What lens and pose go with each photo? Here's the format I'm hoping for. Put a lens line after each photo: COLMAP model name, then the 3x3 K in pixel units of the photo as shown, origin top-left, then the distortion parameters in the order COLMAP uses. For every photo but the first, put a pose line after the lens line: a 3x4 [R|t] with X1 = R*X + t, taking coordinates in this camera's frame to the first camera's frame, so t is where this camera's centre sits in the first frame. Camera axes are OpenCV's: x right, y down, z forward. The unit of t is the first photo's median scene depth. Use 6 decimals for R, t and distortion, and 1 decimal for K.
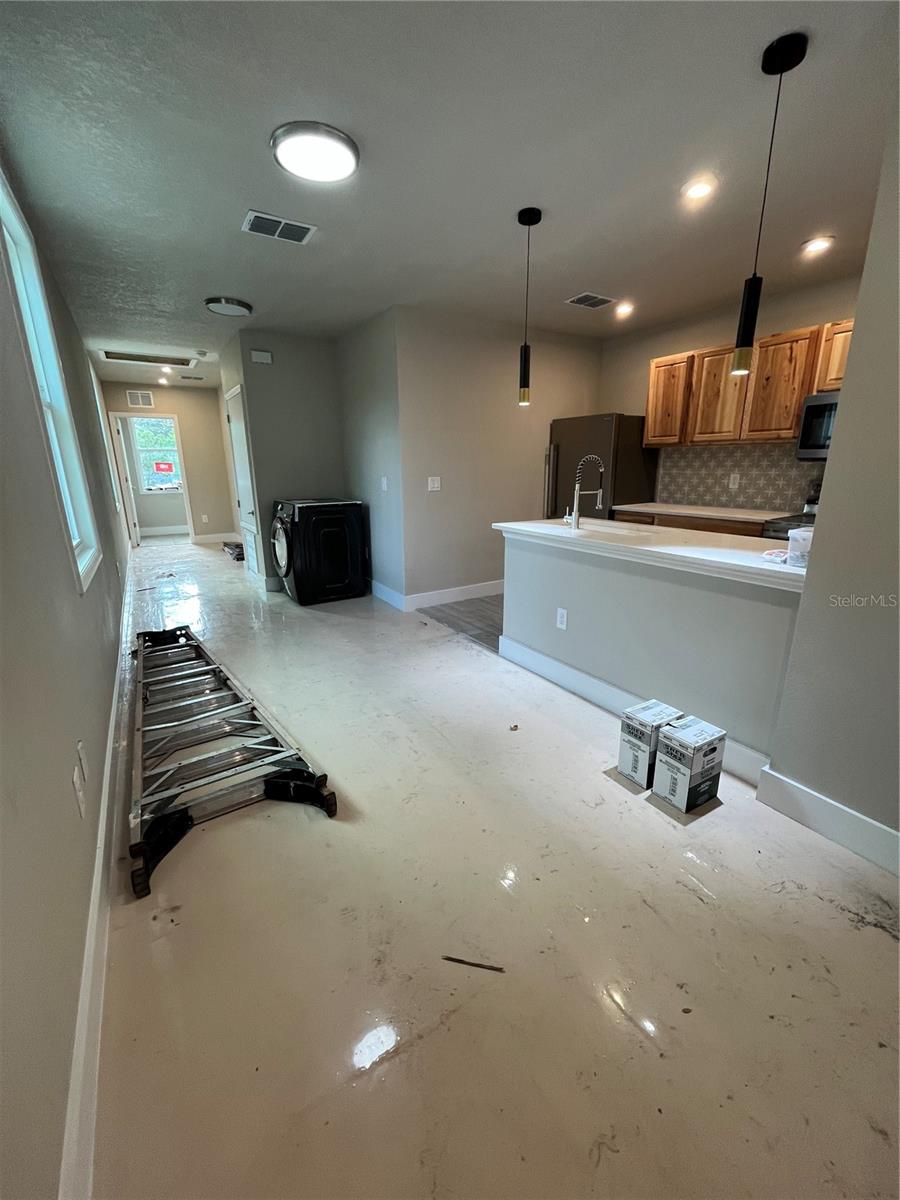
lens RADIAL K [[484.5, 0, 460.0], [0, 484.5, 592.4], [0, 0, 1]] dist [-0.003642, 0.000299]
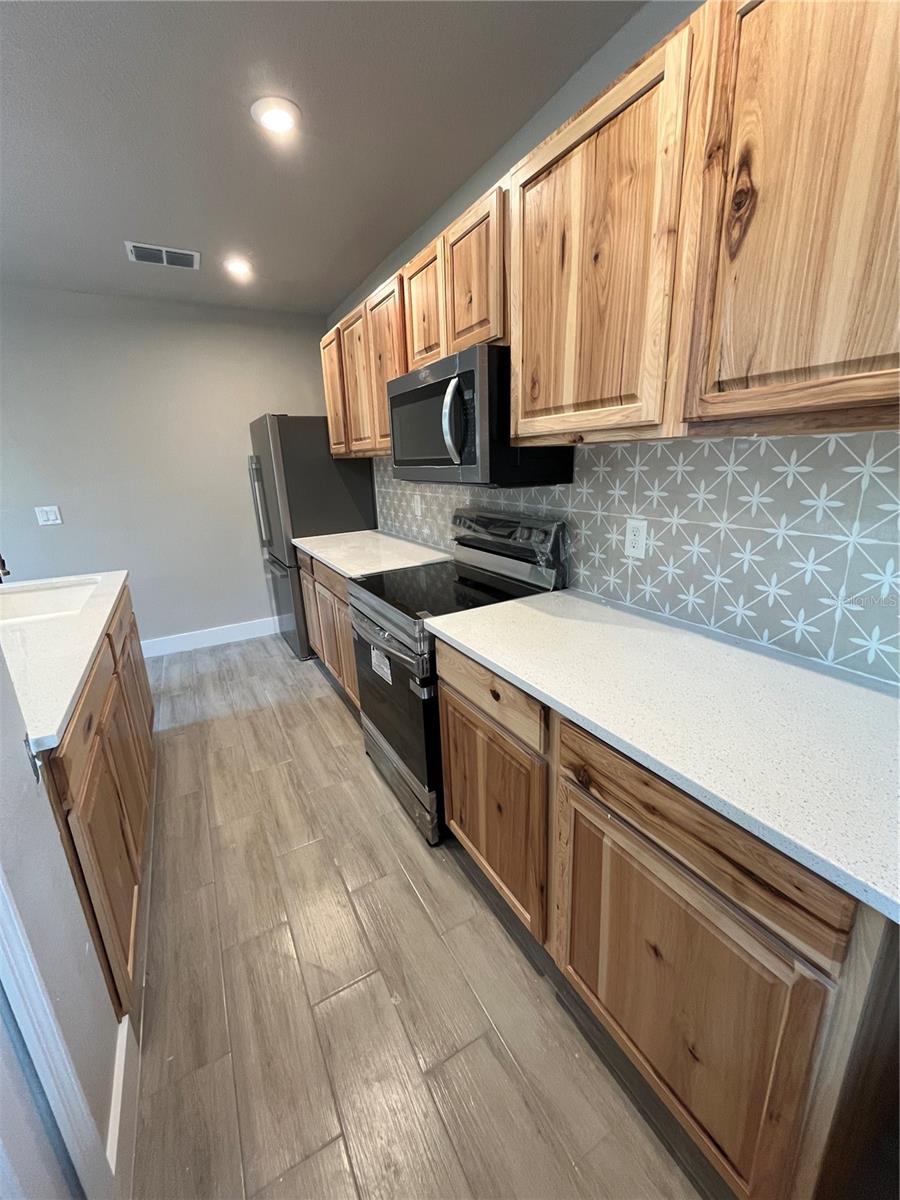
lens RADIAL K [[484.5, 0, 449.8], [0, 484.5, 598.7], [0, 0, 1]] dist [-0.003642, 0.000299]
pose [[0.997178, -0.007933, -0.074649, 0.714225], [0.009603, 0.999711, 0.022036, -0.116877], [0.074453, -0.022690, 0.996966, 0.314379]]
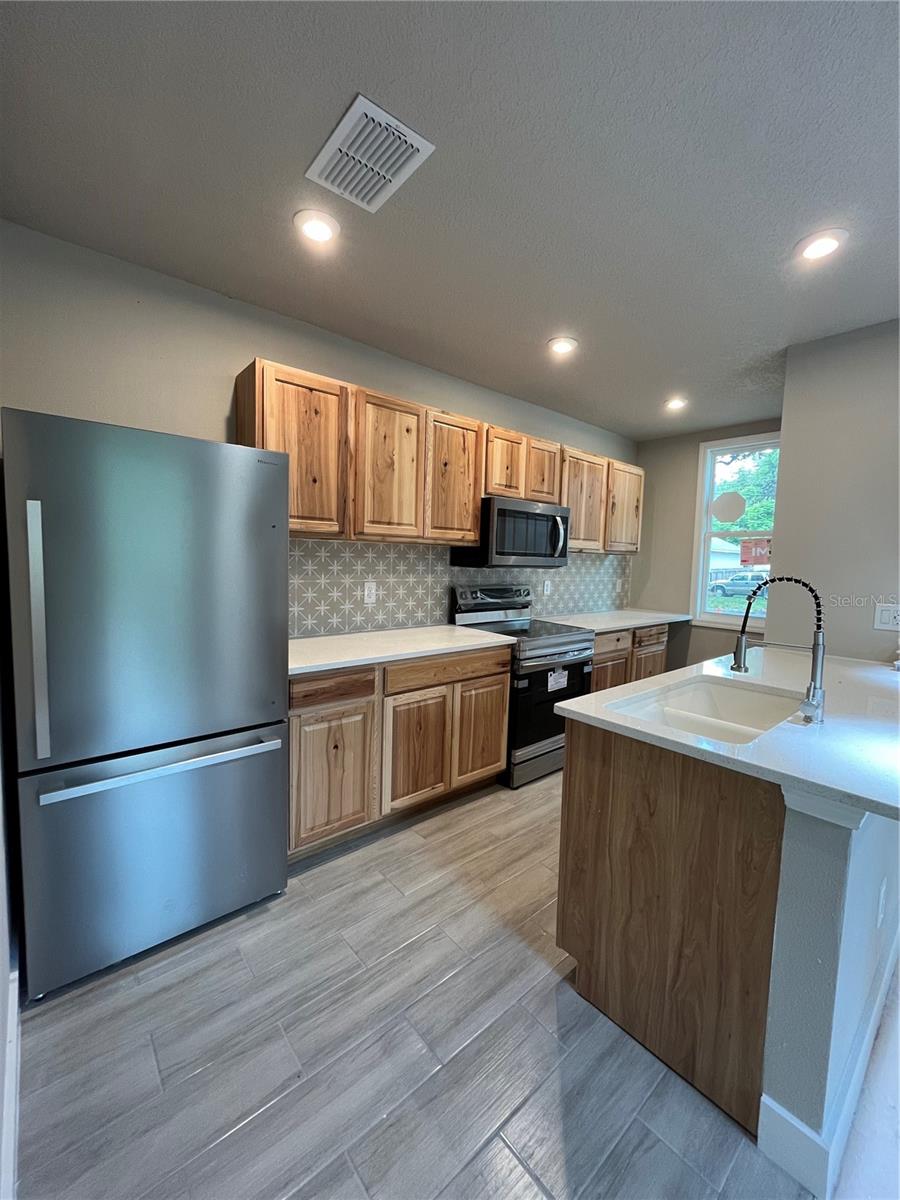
lens RADIAL K [[484.5, 0, 453.6], [0, 484.5, 597.2], [0, 0, 1]] dist [-0.003642, 0.000299]
pose [[-0.138270, -0.083353, 0.986881, -0.136657], [0.220970, 0.968738, 0.112781, -0.294929], [-0.965429, 0.233665, -0.115529, 1.036941]]
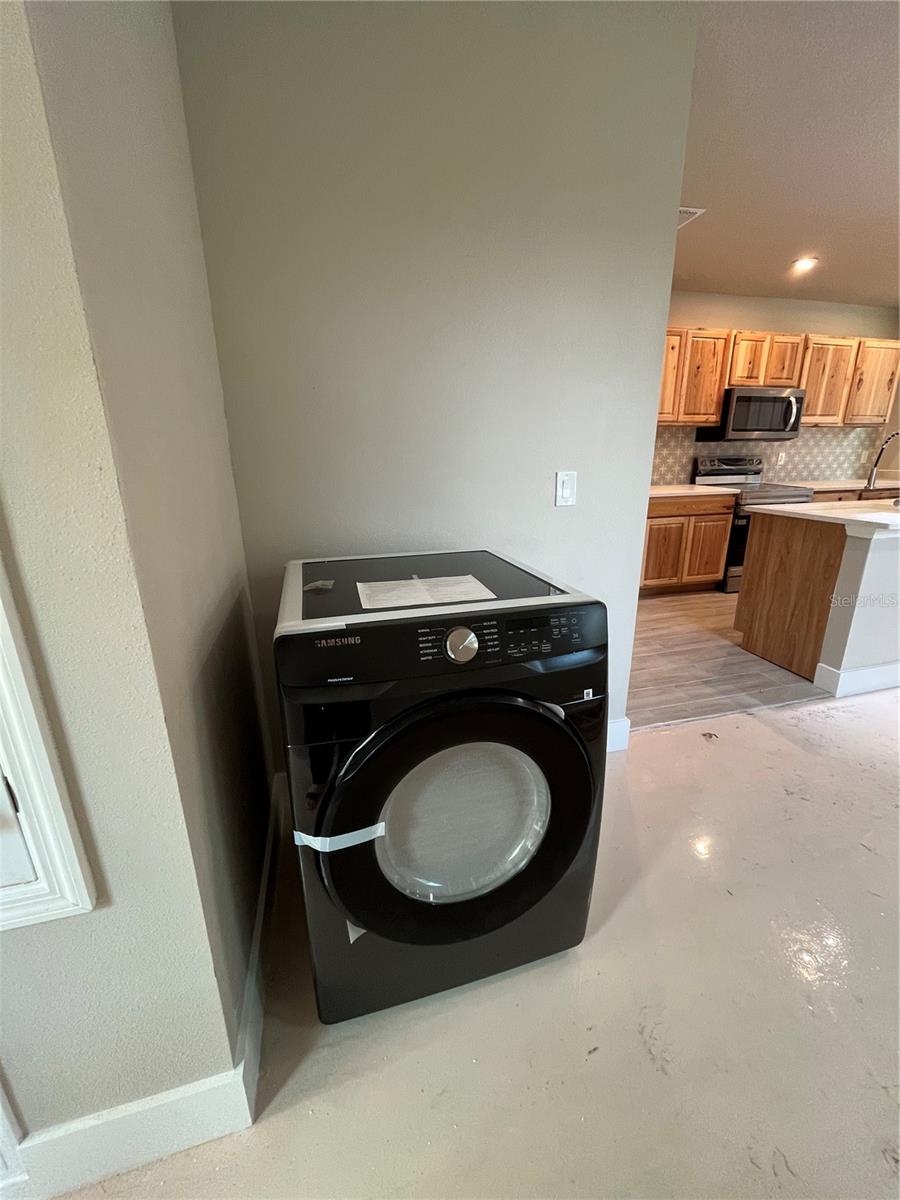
lens RADIAL K [[484.5, 0, 455.0], [0, 484.5, 595.7], [0, 0, 1]] dist [-0.003642, 0.000299]
pose [[0.312567, -0.277089, 0.908583, -0.654886], [0.249332, 0.946902, 0.203001, -0.284293], [-0.916589, 0.163088, 0.365057, 1.099346]]
